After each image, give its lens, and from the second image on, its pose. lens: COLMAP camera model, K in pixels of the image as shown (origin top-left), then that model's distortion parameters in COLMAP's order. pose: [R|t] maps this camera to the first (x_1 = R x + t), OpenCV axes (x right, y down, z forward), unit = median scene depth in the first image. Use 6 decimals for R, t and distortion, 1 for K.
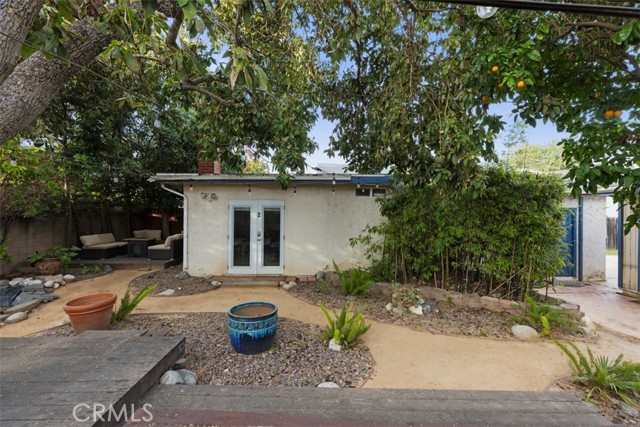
lens RADIAL K [[286.1, 0, 320.0], [0, 286.1, 213.9], [0, 0, 1]] dist [-0.001426, -0.000278]
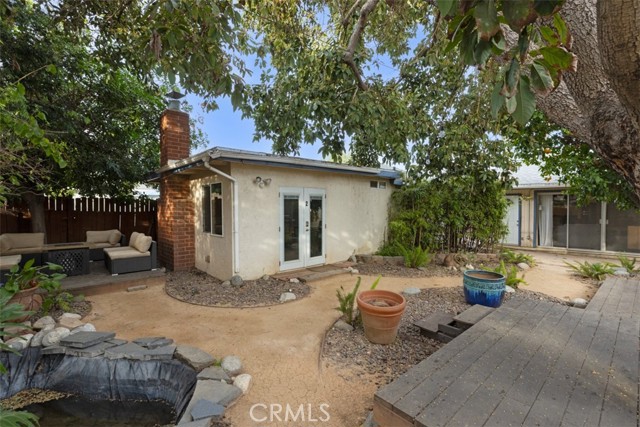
lens RADIAL K [[286.1, 0, 319.8], [0, 286.1, 213.1], [0, 0, 1]] dist [-0.001426, -0.000278]
pose [[0.778979, -0.023678, 0.626602, -0.767116], [0.013708, 0.999691, 0.020735, 0.015715], [-0.626900, -0.007563, 0.779063, 0.240870]]
